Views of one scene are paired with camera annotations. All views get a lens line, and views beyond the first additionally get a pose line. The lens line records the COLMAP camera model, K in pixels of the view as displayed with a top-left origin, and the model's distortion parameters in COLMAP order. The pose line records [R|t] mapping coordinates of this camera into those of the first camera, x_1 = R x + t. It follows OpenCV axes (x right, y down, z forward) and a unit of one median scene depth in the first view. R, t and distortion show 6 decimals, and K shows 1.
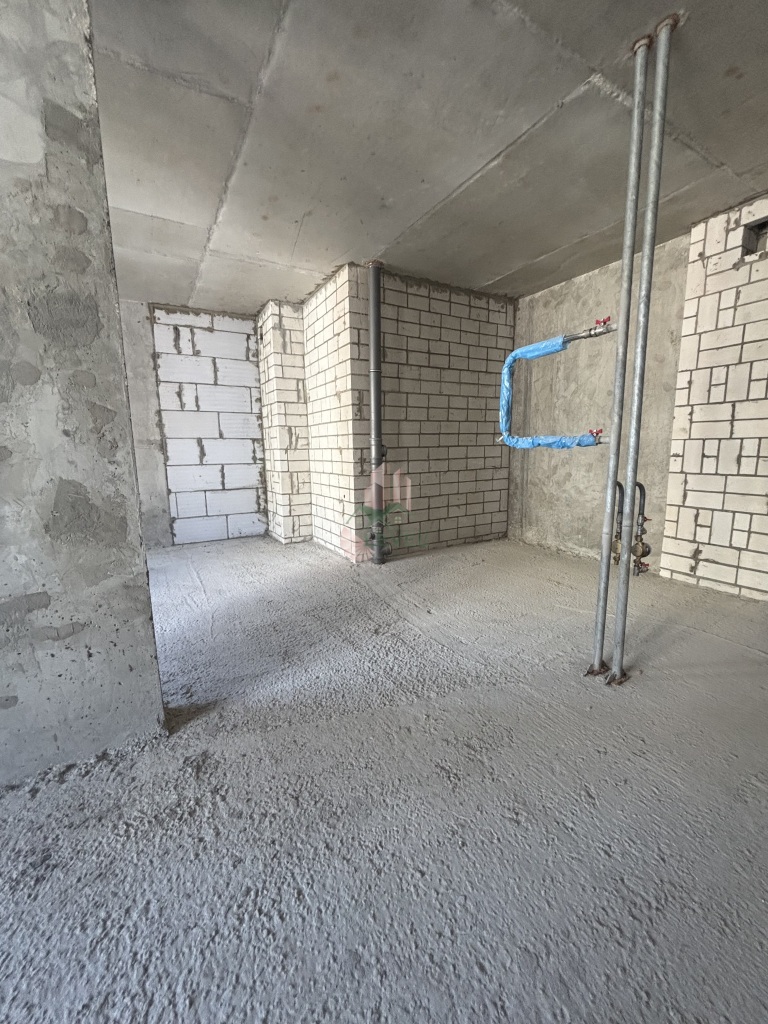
lens RADIAL K [[412.2, 0, 383.8], [0, 412.2, 511.0], [0, 0, 1]] dist [-0.000621, -0.000026]
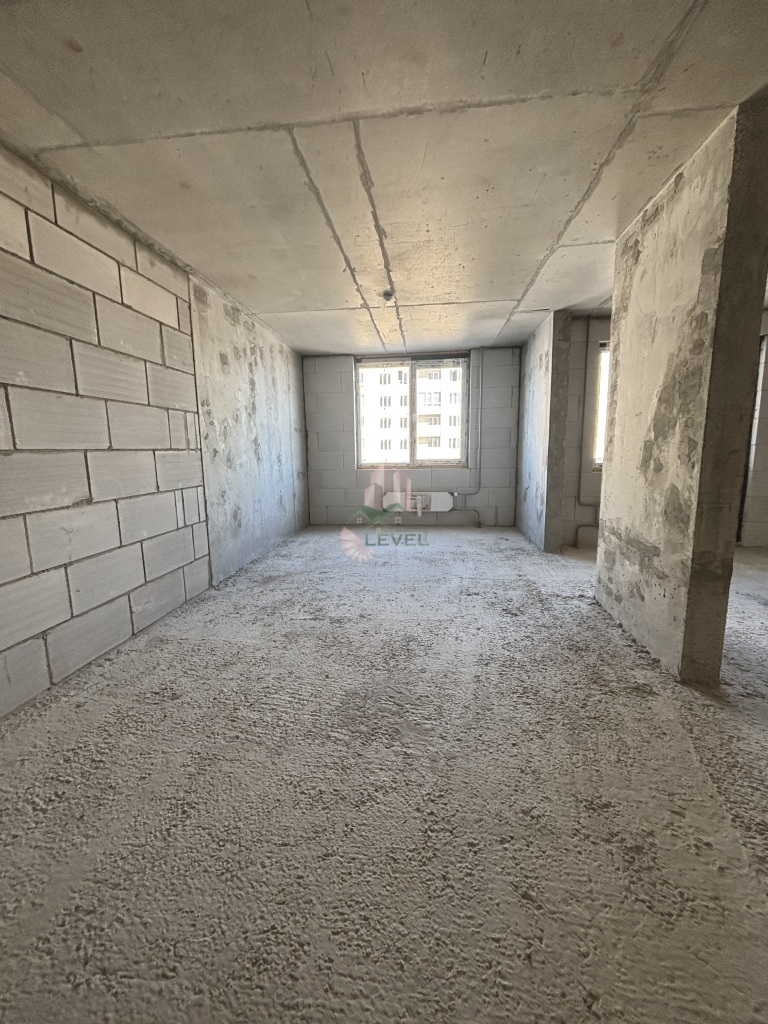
lens RADIAL K [[412.2, 0, 382.9], [0, 412.2, 512.6], [0, 0, 1]] dist [-0.000621, -0.000026]
pose [[-0.601905, 0.148028, -0.784728, 0.523421], [-0.097305, 0.961752, 0.256057, -0.119073], [0.792617, 0.230480, -0.564479, 0.444318]]
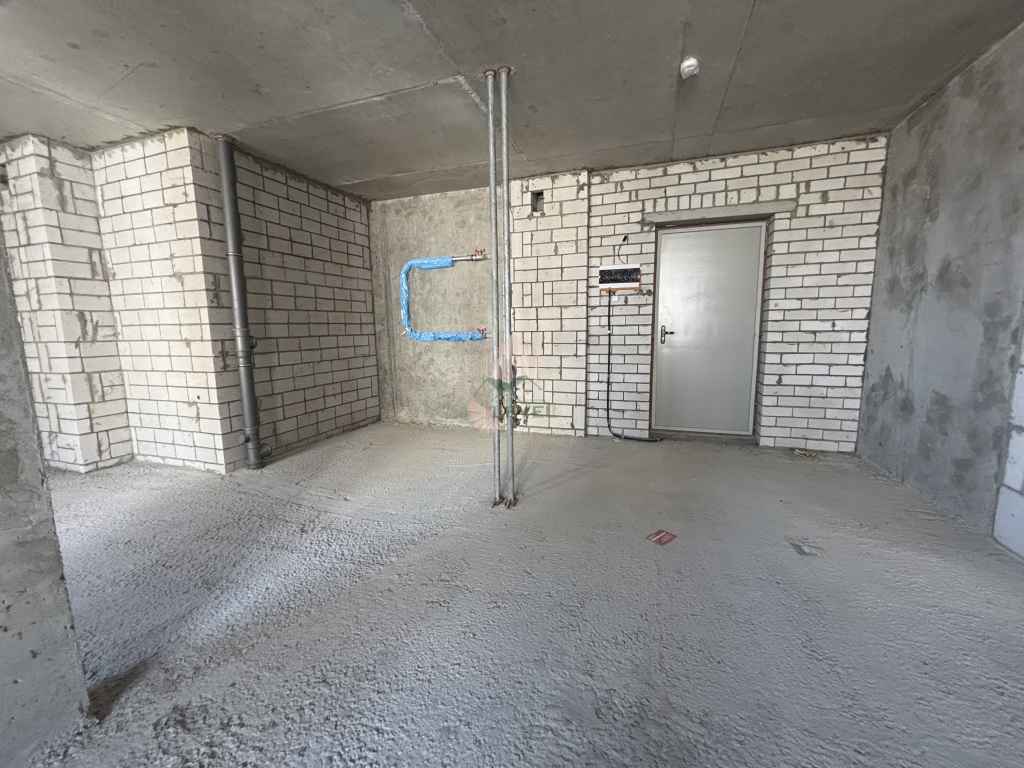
lens RADIAL K [[412.2, 0, 512.2], [0, 412.2, 383.4], [0, 0, 1]] dist [-0.000621, -0.000026]
pose [[0.758451, -0.083868, 0.646311, -0.193866], [0.102727, 0.994673, 0.008521, -0.008014], [-0.643583, 0.059931, 0.763027, -0.066124]]
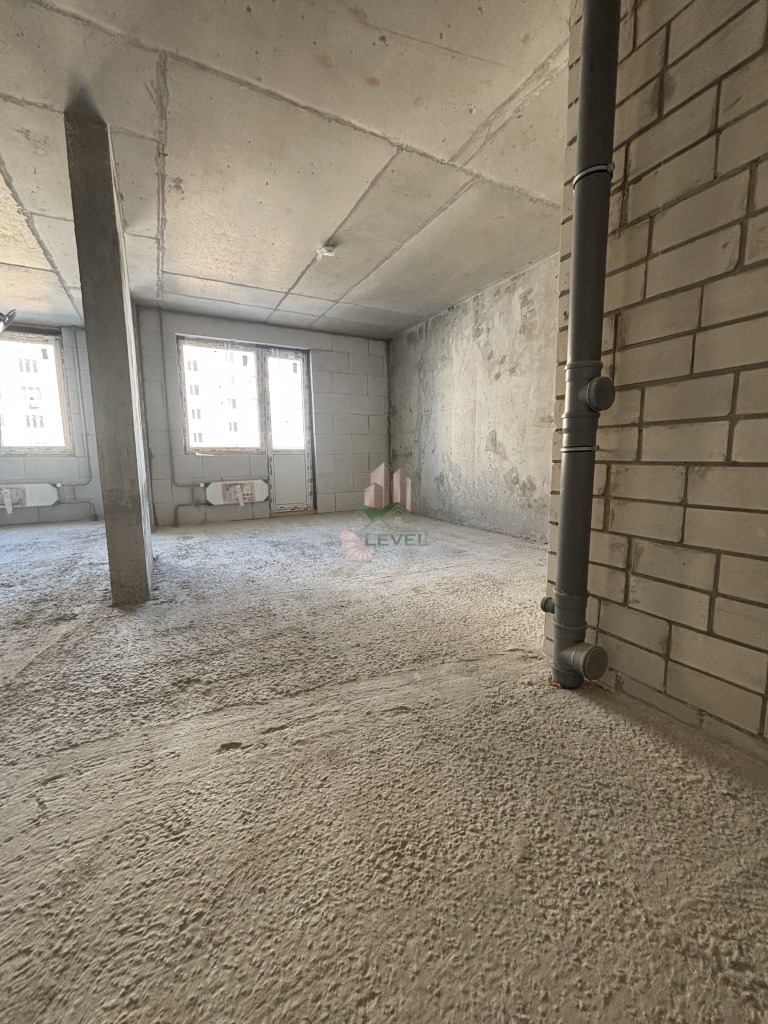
lens RADIAL K [[412.2, 0, 382.5], [0, 412.2, 513.2], [0, 0, 1]] dist [-0.000621, -0.000026]
pose [[-0.039184, 0.155293, -0.987091, 0.461092], [-0.140220, 0.977220, 0.159306, -0.092526], [0.989345, 0.144653, -0.016516, 1.011730]]
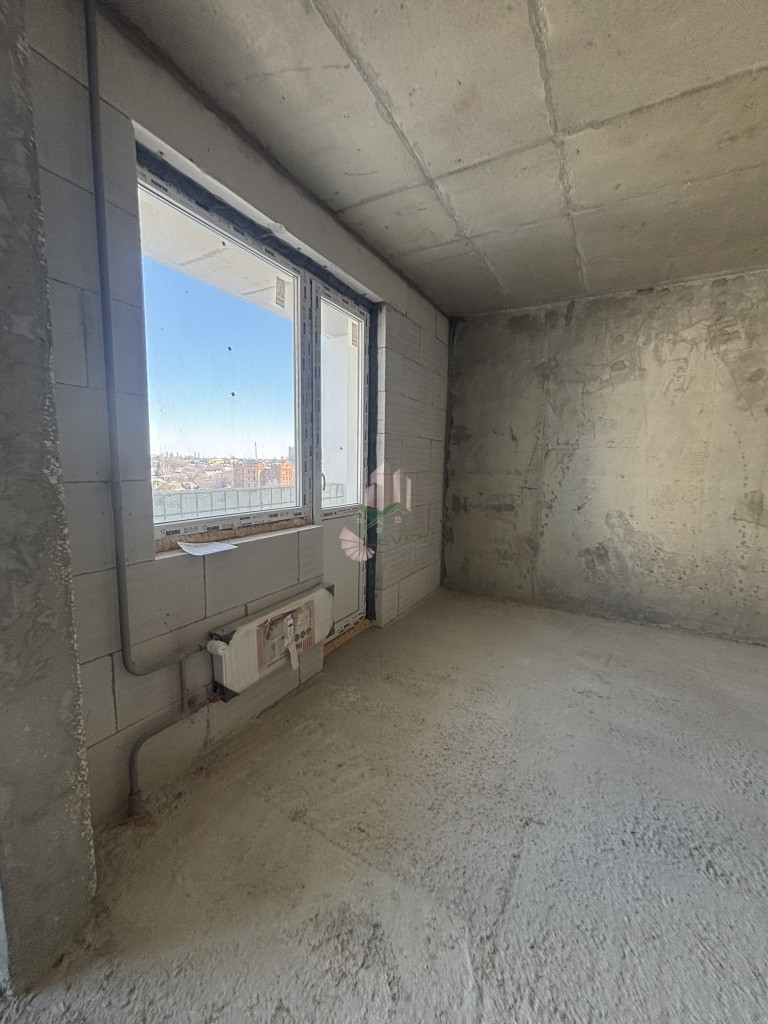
lens RADIAL K [[412.2, 0, 385.2], [0, 412.2, 511.9], [0, 0, 1]] dist [-0.000621, -0.000026]
pose [[0.508217, 0.130256, -0.851322, -0.648350], [-0.159784, 0.985596, 0.055413, -0.069770], [0.846277, 0.107865, 0.521709, 0.123747]]
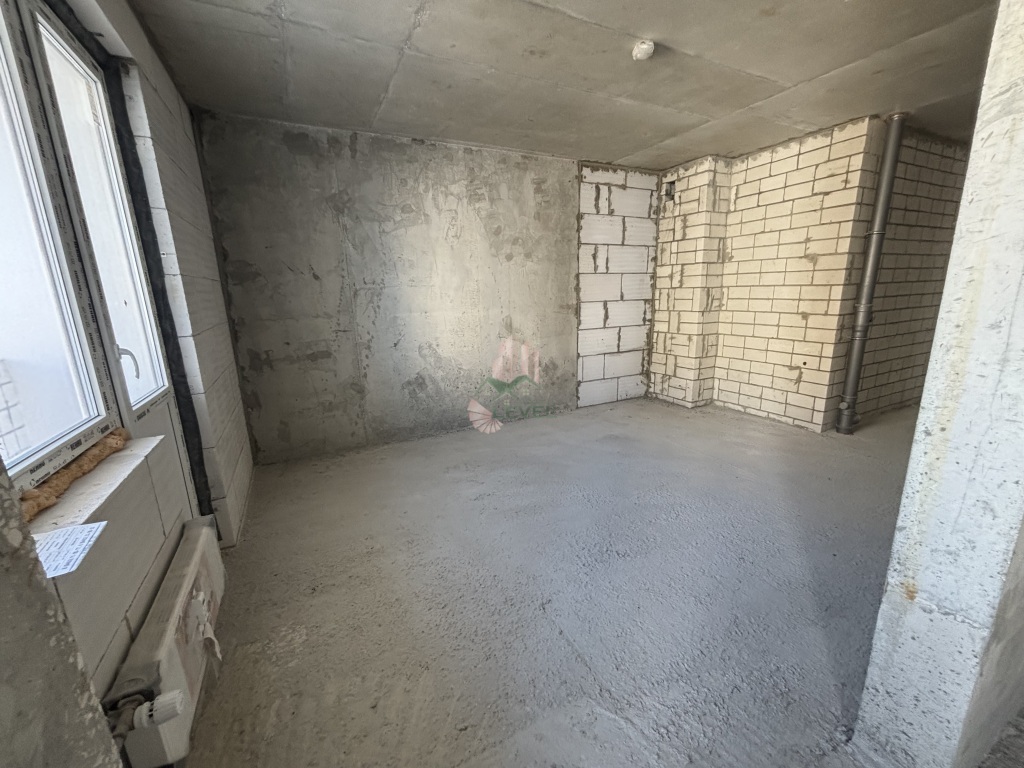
lens RADIAL K [[412.2, 0, 511.6], [0, 412.2, 384.6], [0, 0, 1]] dist [-0.000621, -0.000026]
pose [[0.998267, 0.004187, -0.058695, -0.934226], [0.000191, 0.997230, 0.074386, -0.075786], [0.058843, -0.074268, 0.995501, -0.014329]]
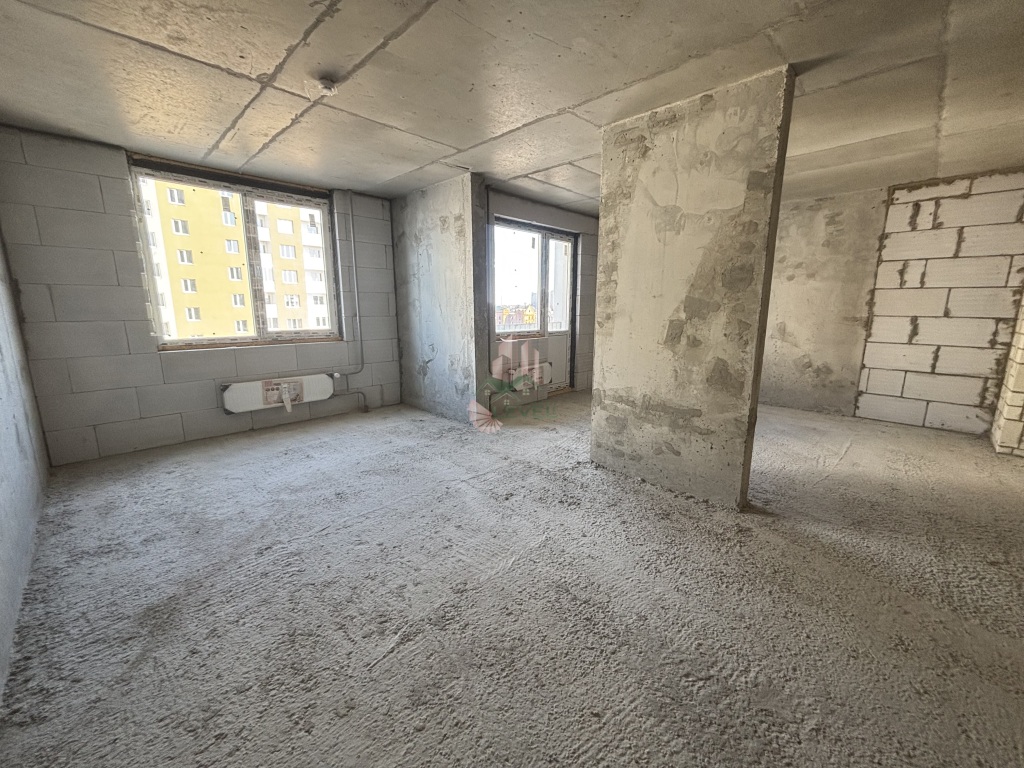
lens RADIAL K [[412.2, 0, 511.2], [0, 412.2, 383.7], [0, 0, 1]] dist [-0.000621, -0.000026]
pose [[0.255150, 0.197702, -0.946474, 0.381759], [-0.154407, 0.974642, 0.161961, -0.052648], [0.954493, 0.104818, 0.279207, -0.220630]]
